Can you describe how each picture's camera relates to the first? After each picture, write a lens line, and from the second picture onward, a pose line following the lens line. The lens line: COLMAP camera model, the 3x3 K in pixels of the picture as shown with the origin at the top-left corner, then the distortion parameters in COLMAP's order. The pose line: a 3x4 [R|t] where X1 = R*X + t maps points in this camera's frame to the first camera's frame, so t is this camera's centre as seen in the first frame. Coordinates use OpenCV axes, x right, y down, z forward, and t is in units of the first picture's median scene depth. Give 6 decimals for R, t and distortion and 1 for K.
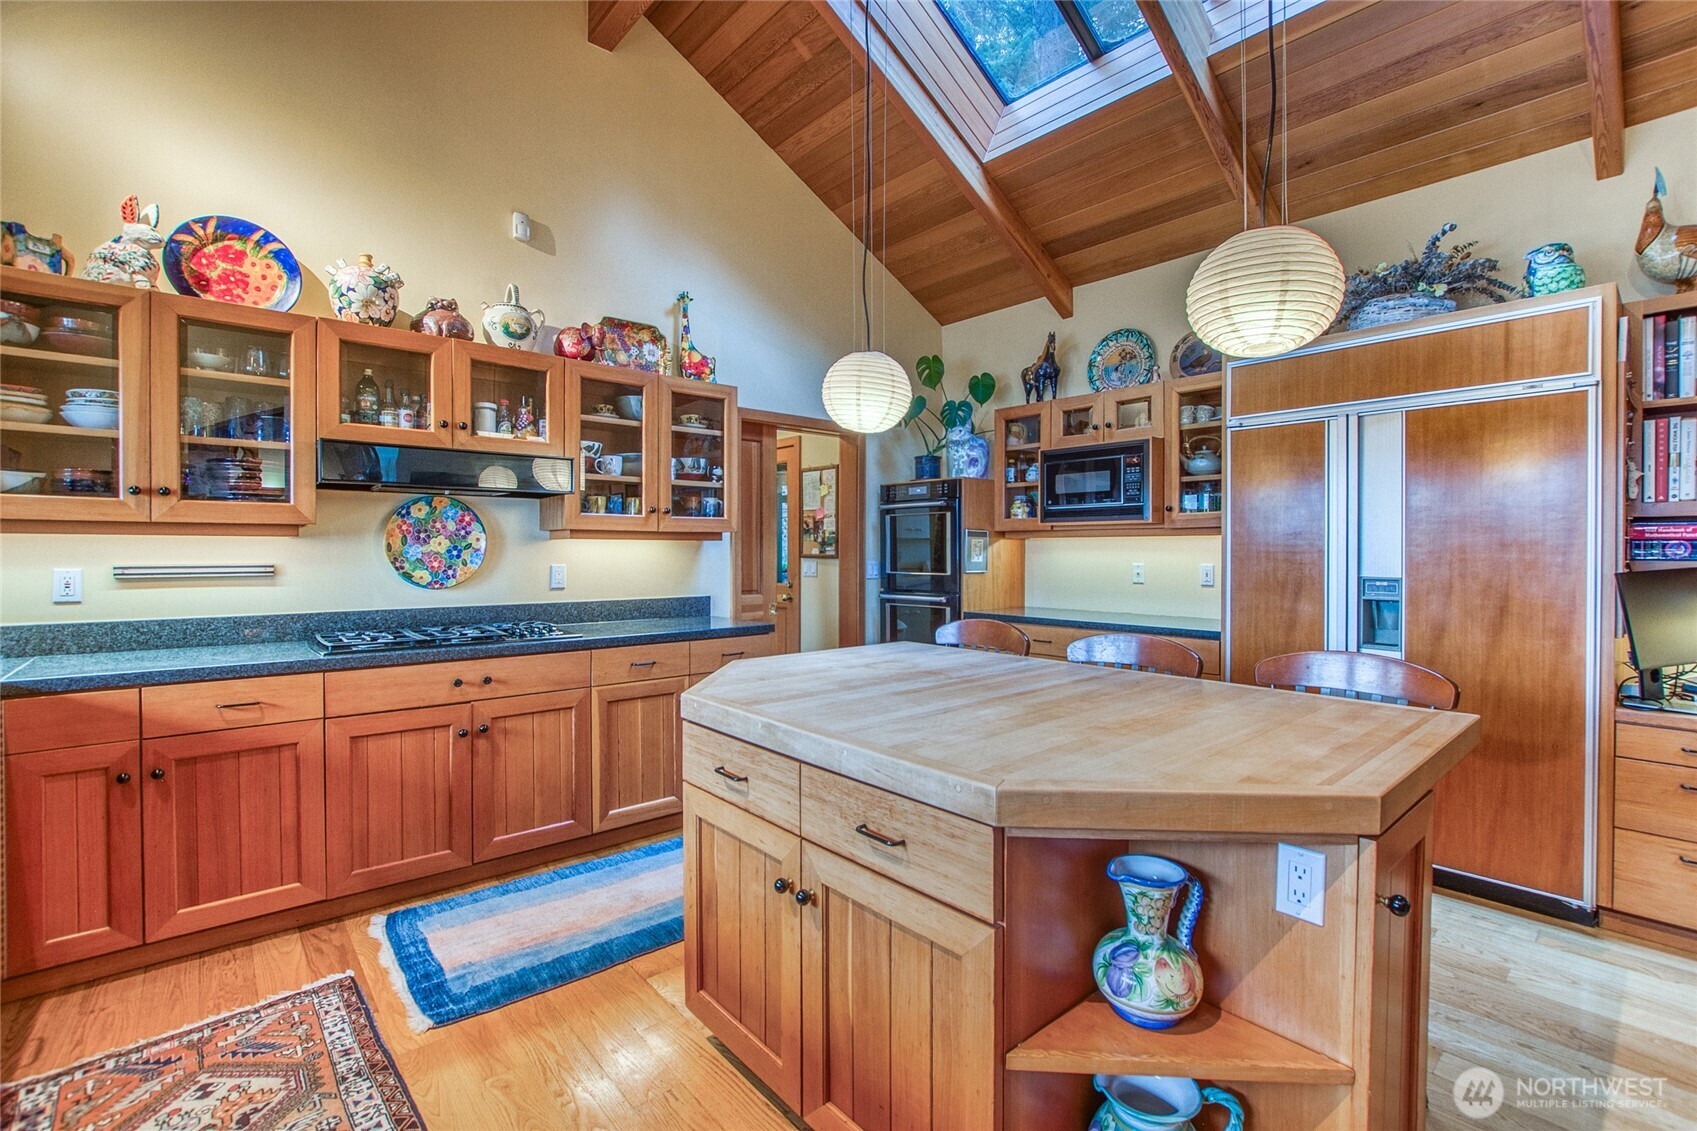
lens RADIAL K [[758.0, 0, 852.4], [0, 758.0, 552.6], [0, 0, 1]] dist [-0.000247, 0.000454]
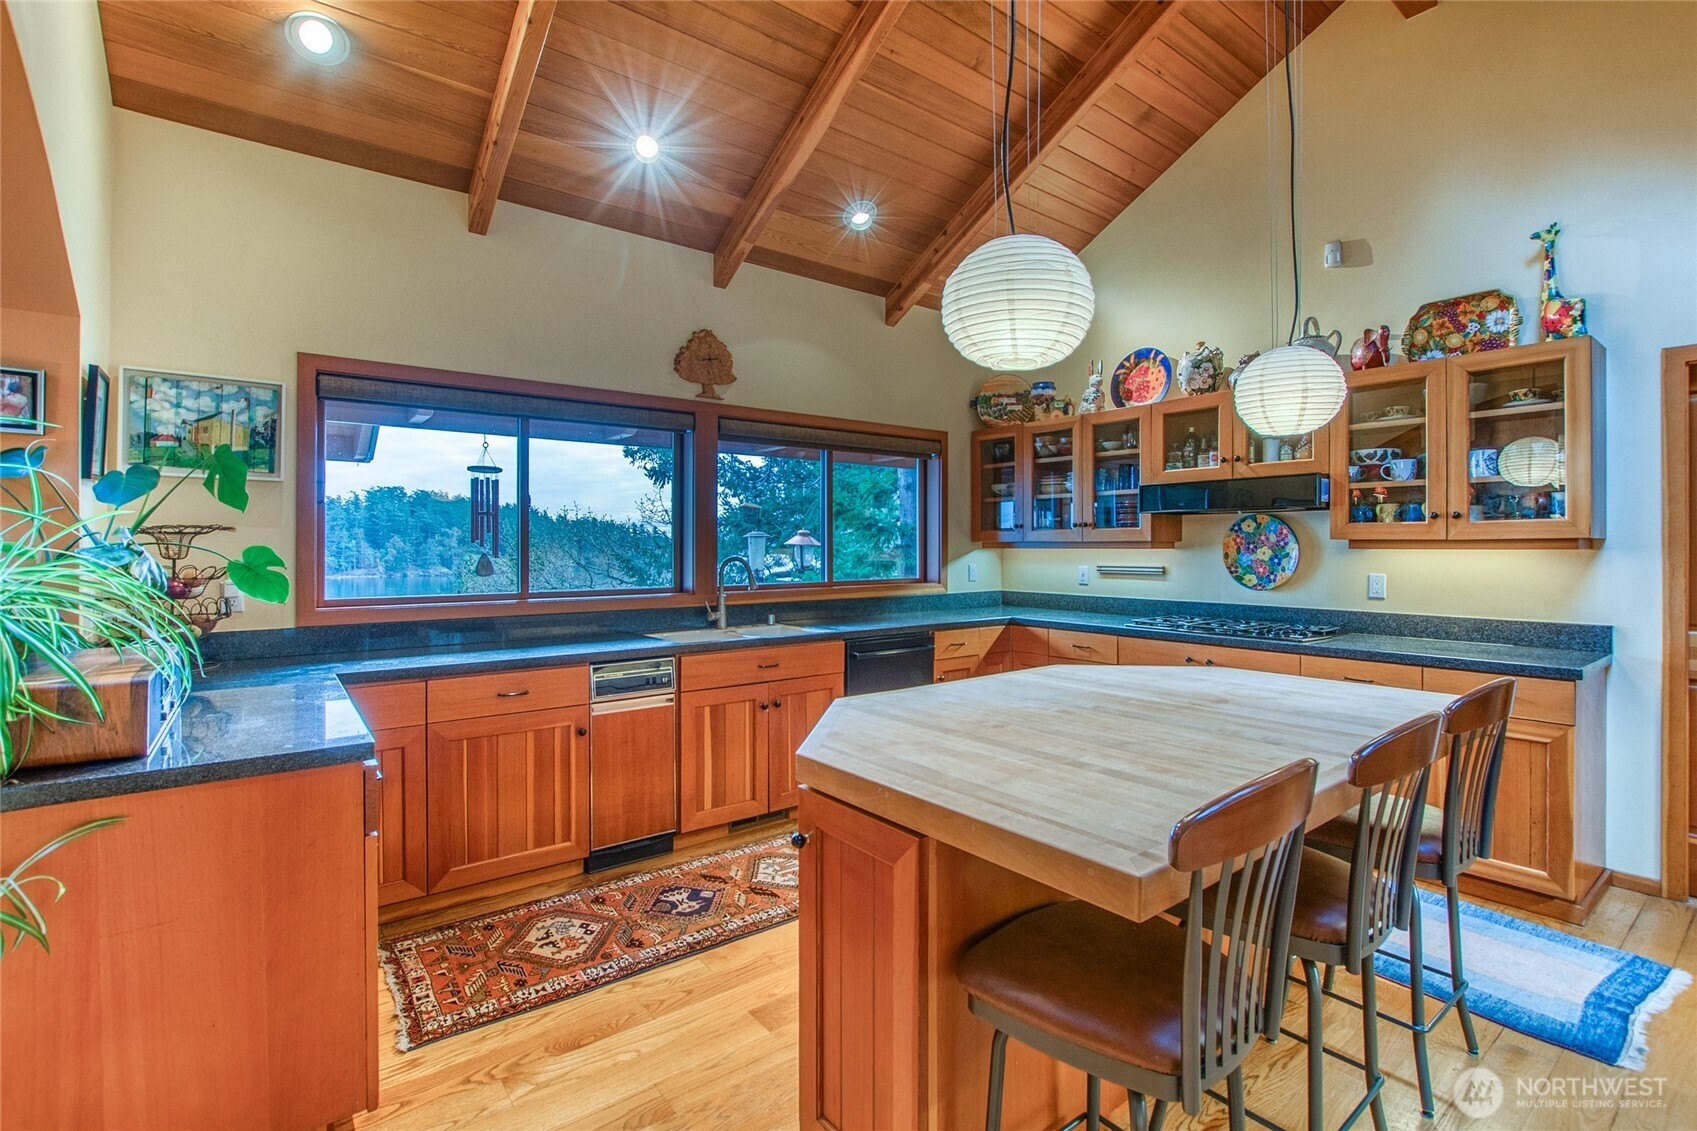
lens RADIAL K [[784.6, 0, 847.3], [0, 784.6, 557.5], [0, 0, 1]] dist [-0.000771, -0.000208]
pose [[-0.051482, 0.010624, -0.998617, 0.755266], [-0.004628, 0.999930, 0.010877, -0.015428], [0.998663, 0.005181, -0.051429, 0.409085]]
